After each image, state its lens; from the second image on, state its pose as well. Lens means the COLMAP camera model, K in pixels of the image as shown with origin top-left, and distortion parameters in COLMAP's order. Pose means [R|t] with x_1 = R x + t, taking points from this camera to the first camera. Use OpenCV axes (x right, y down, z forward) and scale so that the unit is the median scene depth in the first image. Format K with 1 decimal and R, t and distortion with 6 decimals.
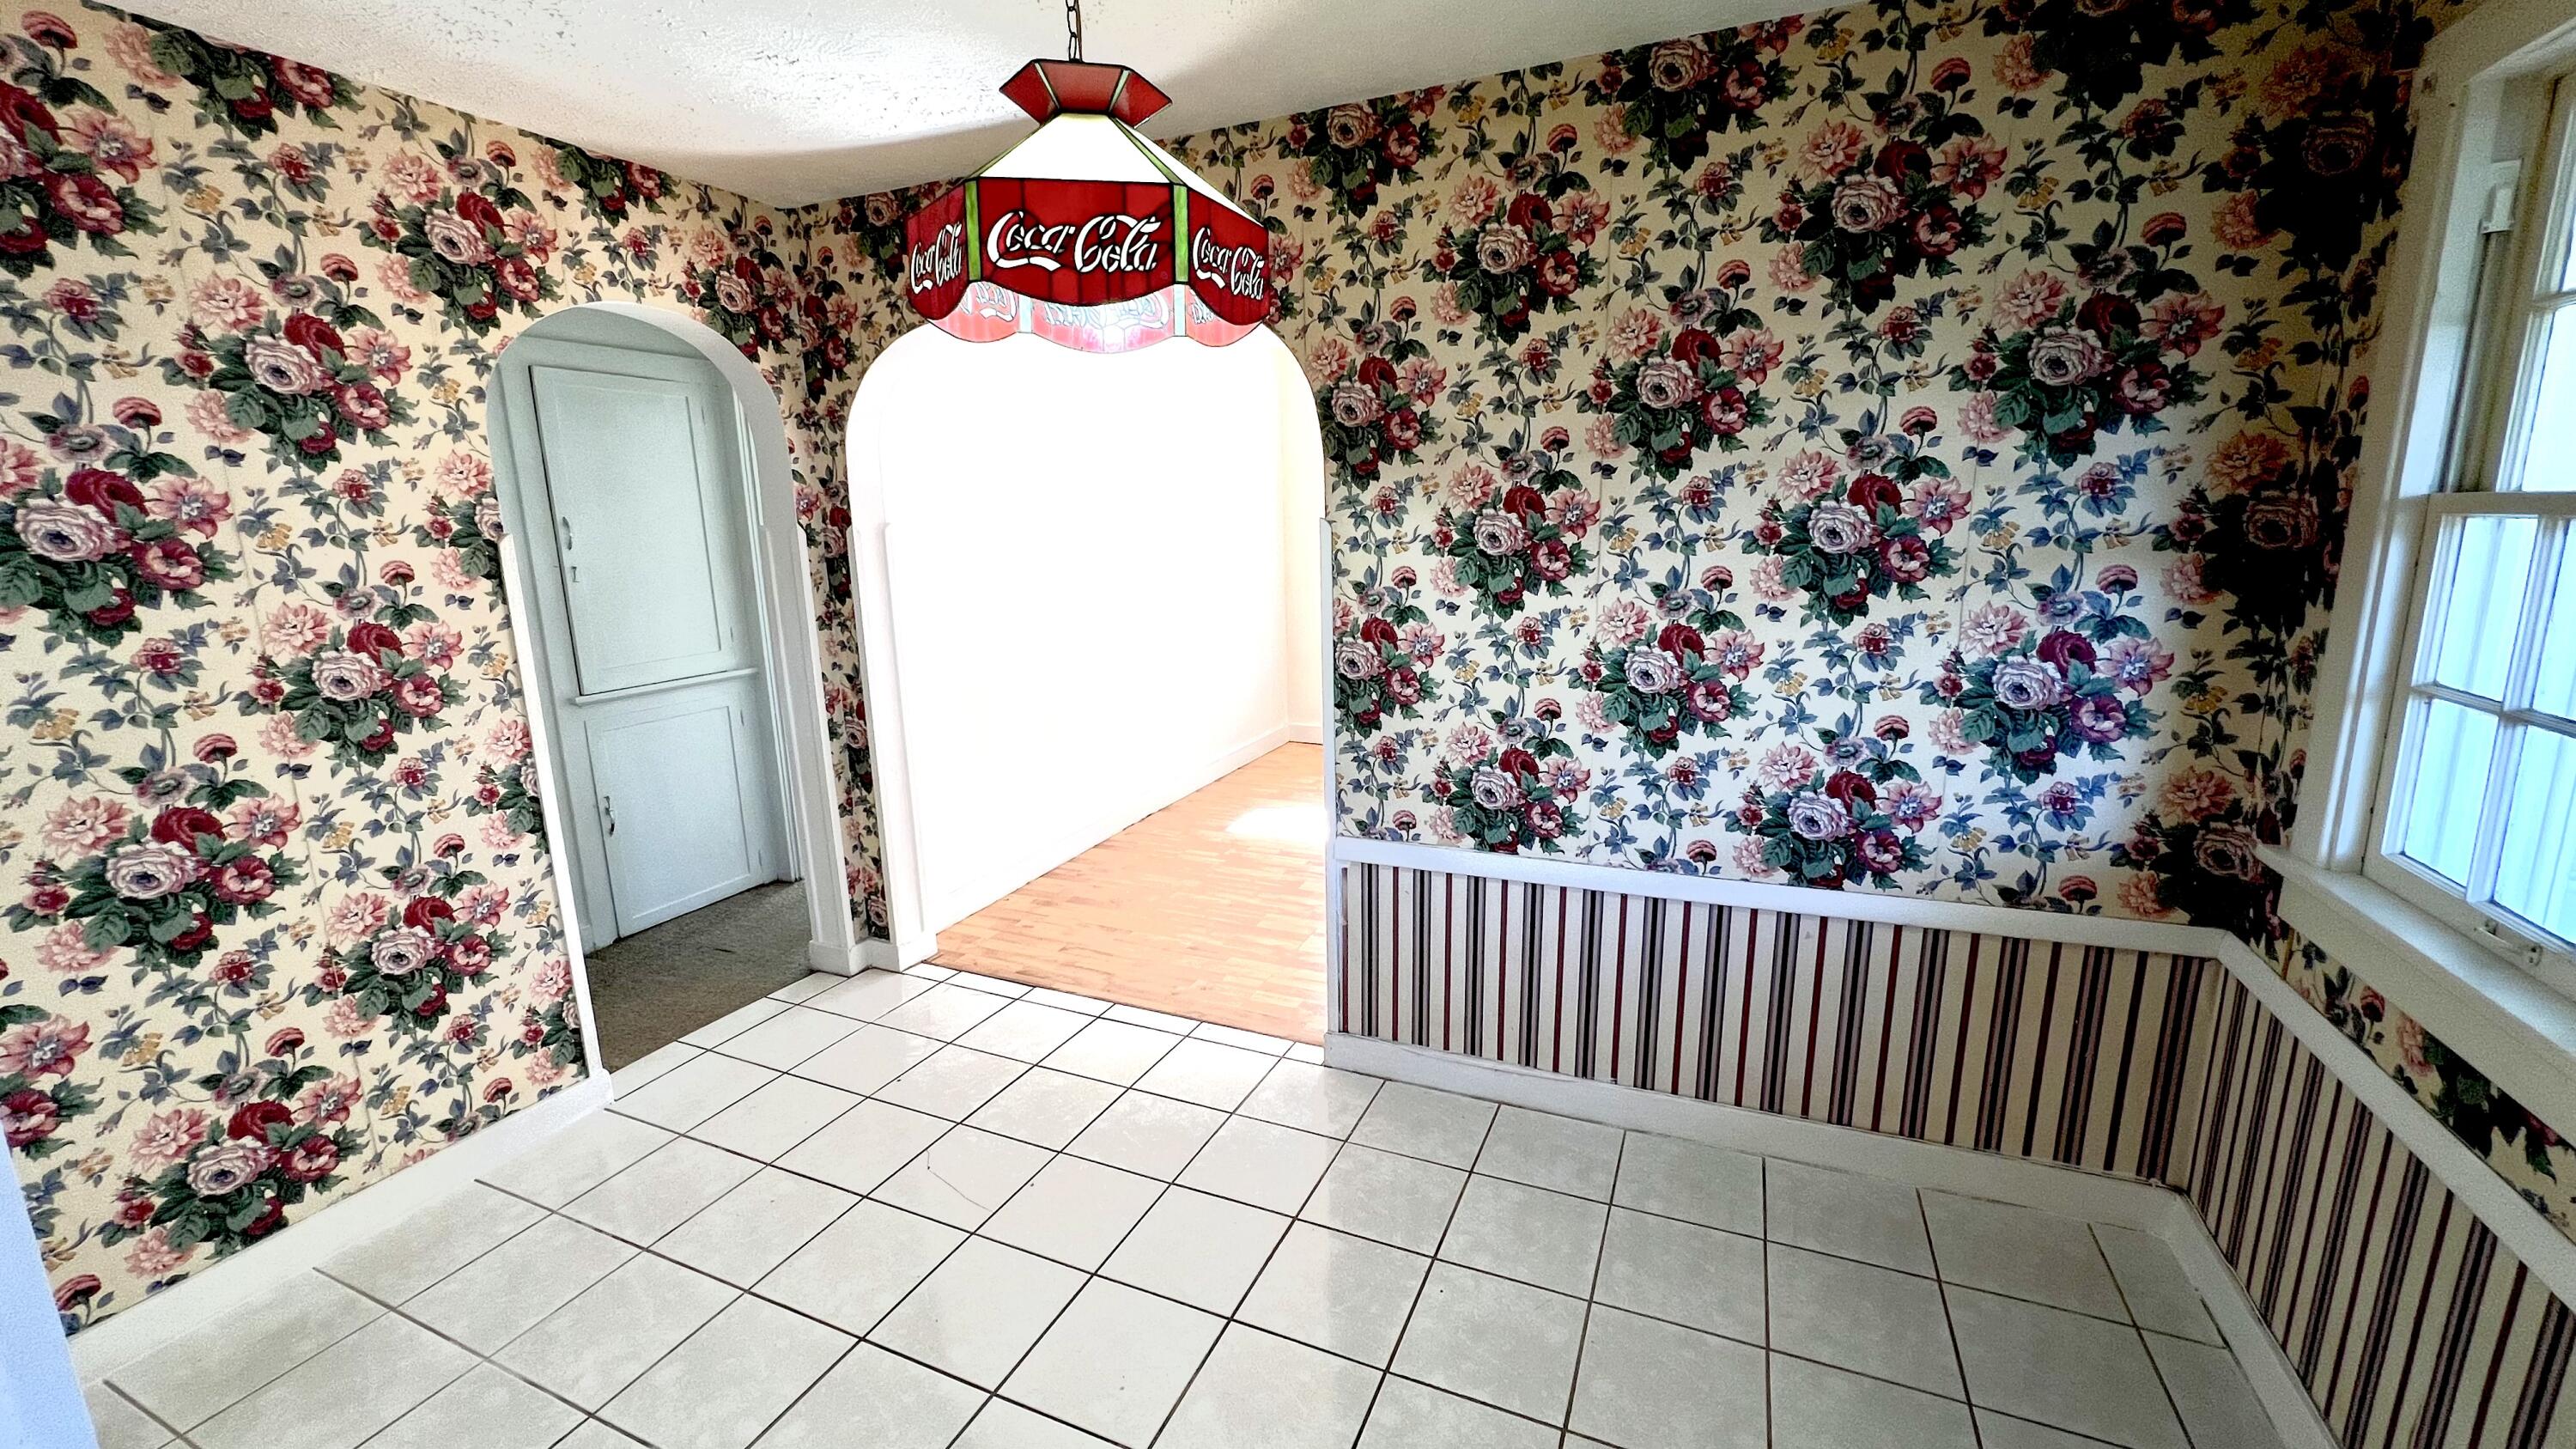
lens RADIAL K [[1027.7, 0, 1288.2], [0, 1027.7, 718.5], [0, 0, 1]] dist [-0.003542, -0.000059]
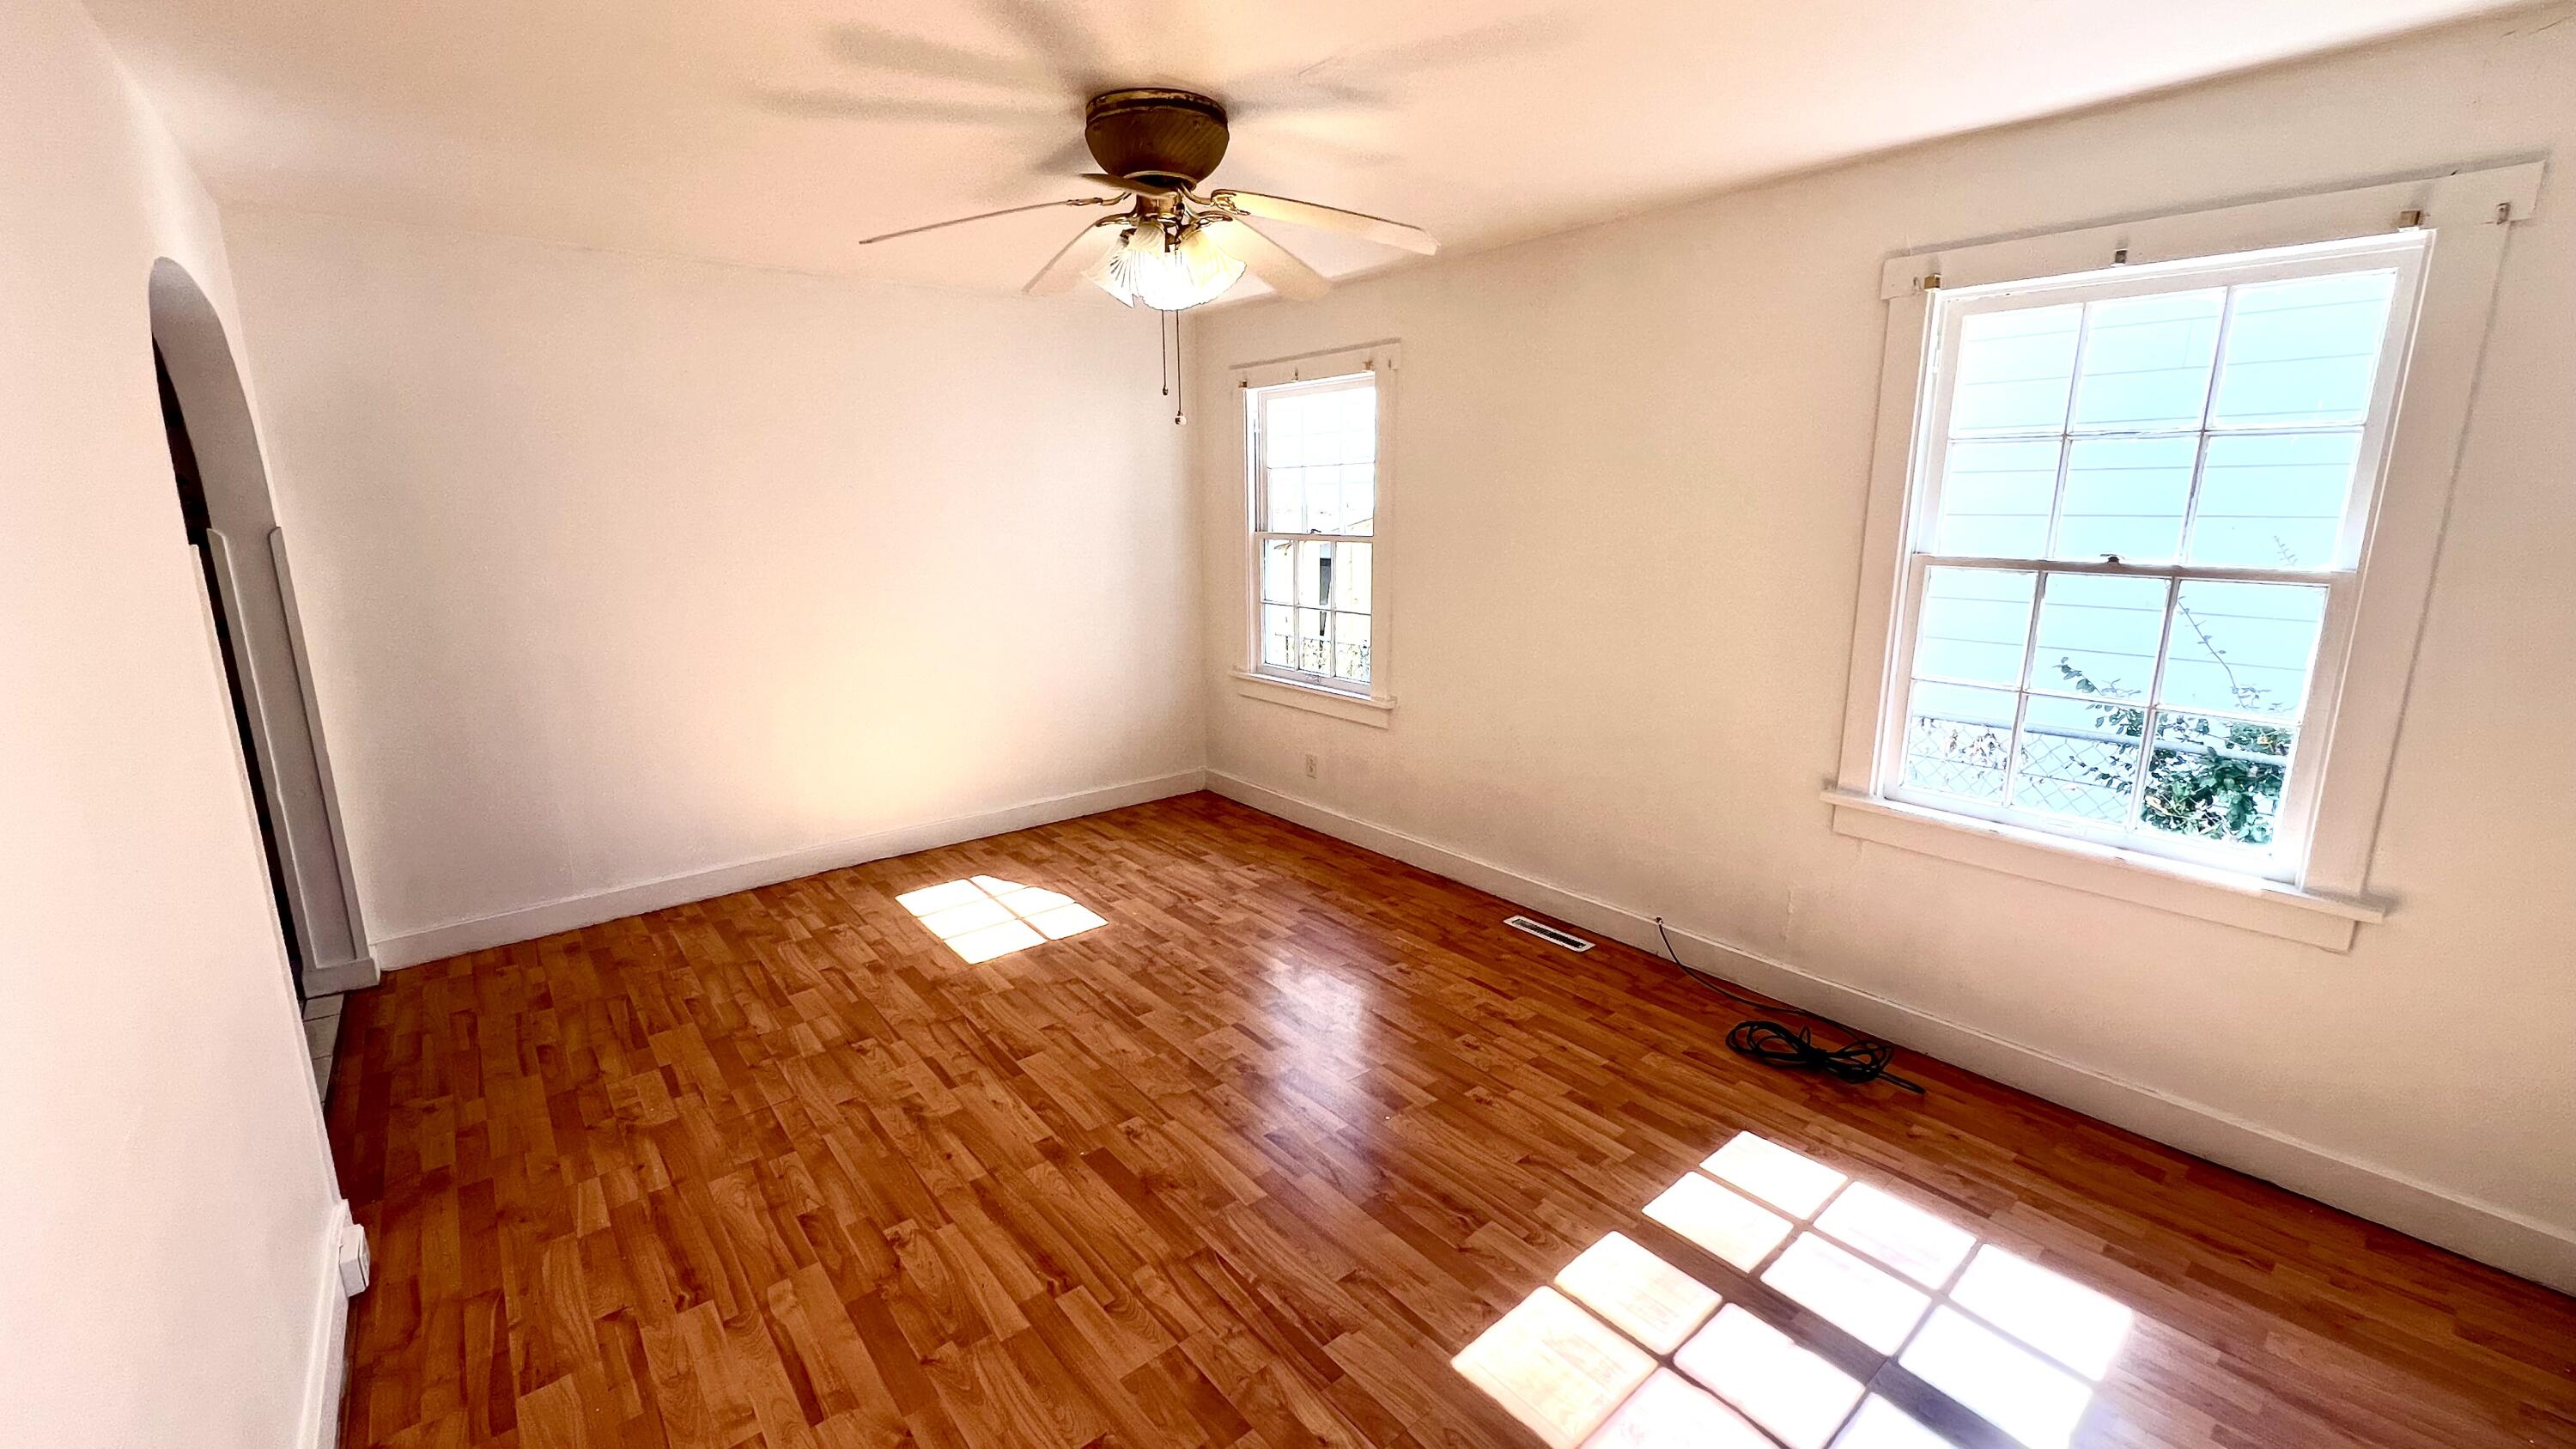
lens RADIAL K [[1027.7, 0, 1283.9], [0, 1027.7, 725.9], [0, 0, 1]] dist [-0.003542, -0.000059]
pose [[0.891986, 0.108574, -0.438831, 0.648927], [-0.102159, 0.994031, 0.038288, -0.104428], [0.440369, 0.010679, 0.897754, 0.442795]]
